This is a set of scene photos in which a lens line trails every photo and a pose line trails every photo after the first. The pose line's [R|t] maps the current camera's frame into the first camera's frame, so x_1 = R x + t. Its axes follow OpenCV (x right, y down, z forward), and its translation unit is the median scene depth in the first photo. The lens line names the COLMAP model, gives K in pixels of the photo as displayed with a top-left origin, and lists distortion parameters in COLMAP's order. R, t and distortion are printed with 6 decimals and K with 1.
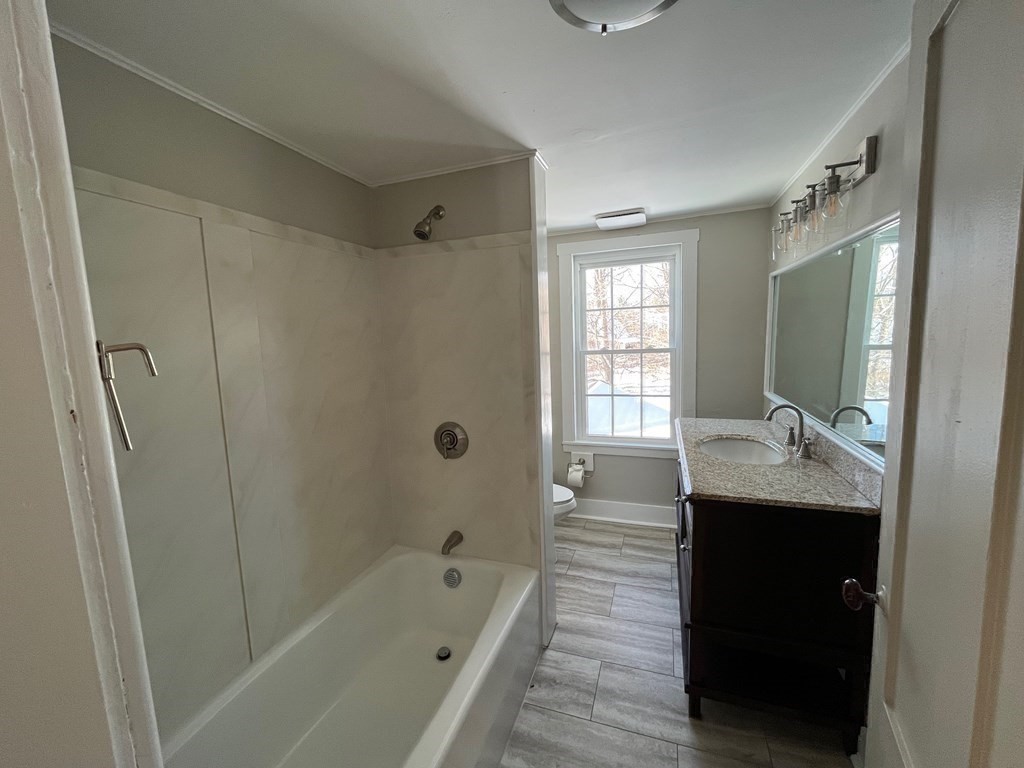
lens RADIAL K [[418.0, 0, 512.9], [0, 418.0, 377.7], [0, 0, 1]] dist [-0.001523, -0.000307]
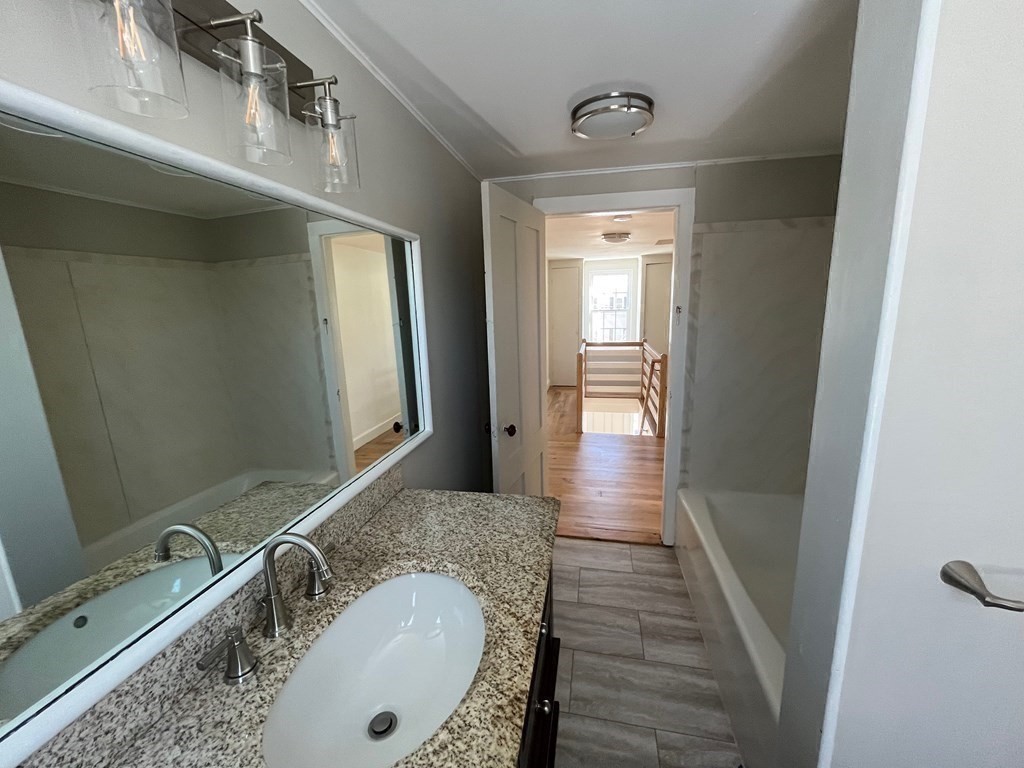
lens RADIAL K [[418.0, 0, 513.4], [0, 418.0, 383.0], [0, 0, 1]] dist [-0.001523, -0.000307]
pose [[-0.988498, 0.090740, -0.120984, 0.572746], [0.048776, 0.948534, 0.312897, -0.248175], [0.143150, 0.303398, -0.942050, 1.680247]]
